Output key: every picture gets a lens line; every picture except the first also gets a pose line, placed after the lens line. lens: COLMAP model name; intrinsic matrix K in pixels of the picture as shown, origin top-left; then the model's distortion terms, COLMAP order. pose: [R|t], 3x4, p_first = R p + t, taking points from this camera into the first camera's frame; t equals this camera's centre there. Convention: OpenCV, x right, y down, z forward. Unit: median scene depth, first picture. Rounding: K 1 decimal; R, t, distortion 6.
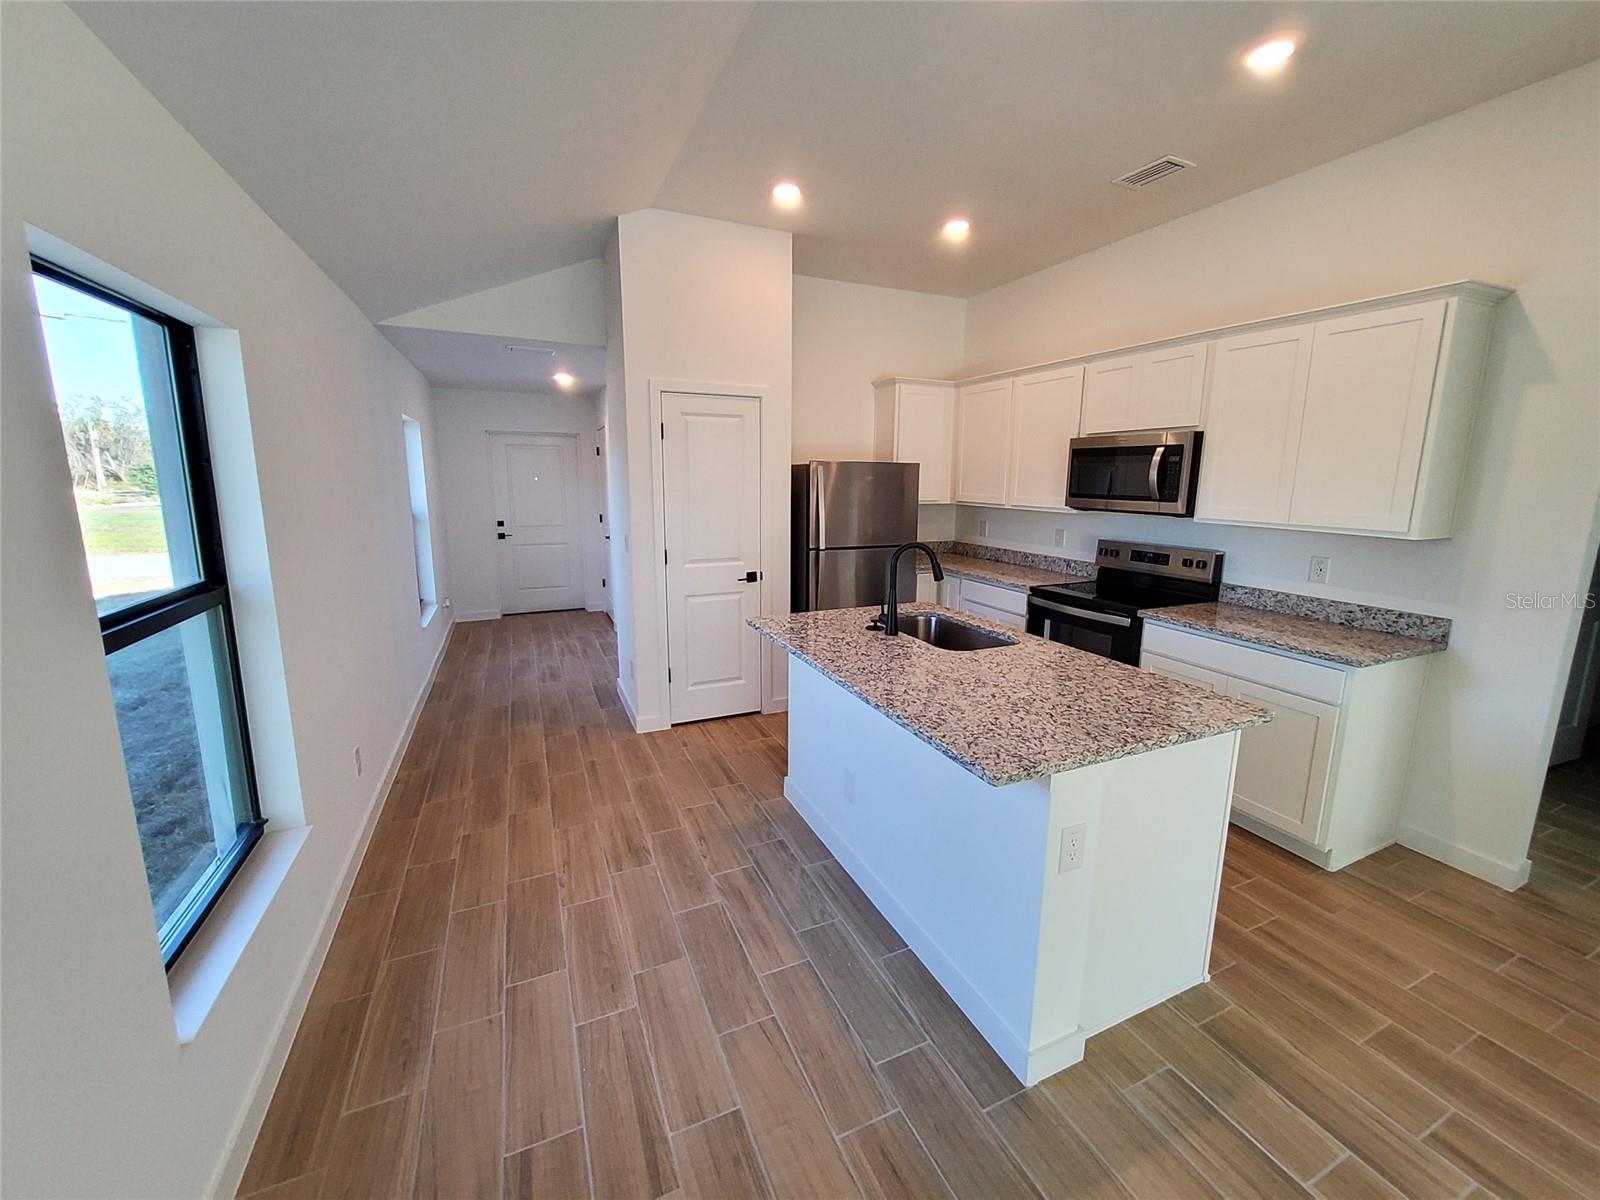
lens RADIAL K [[631.2, 0, 819.0], [0, 631.2, 597.0], [0, 0, 1]] dist [0.002271, -0.003344]
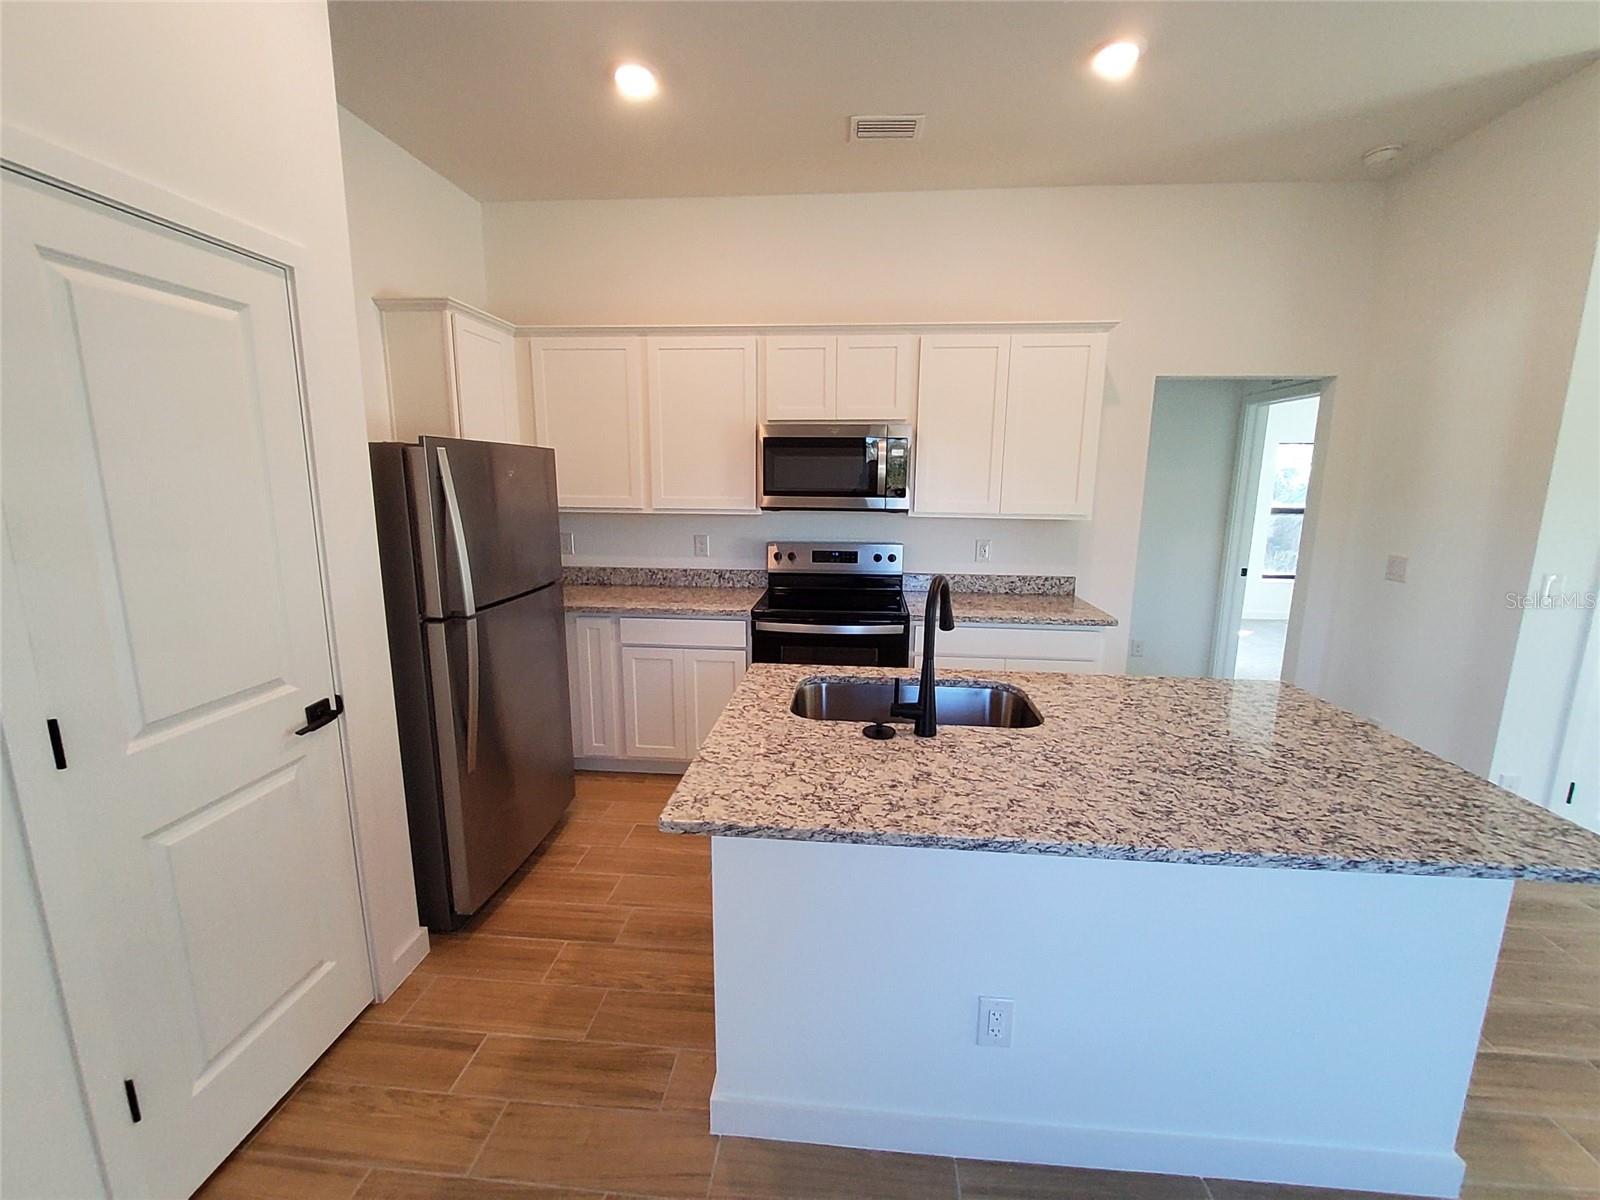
lens RADIAL K [[631.2, 0, 810.1], [0, 631.2, 589.8], [0, 0, 1]] dist [0.002271, -0.003344]
pose [[0.498430, -0.158666, 0.852287, -0.342590], [0.161351, 0.982910, 0.088623, -0.116475], [-0.851783, 0.093345, 0.515512, 0.618132]]
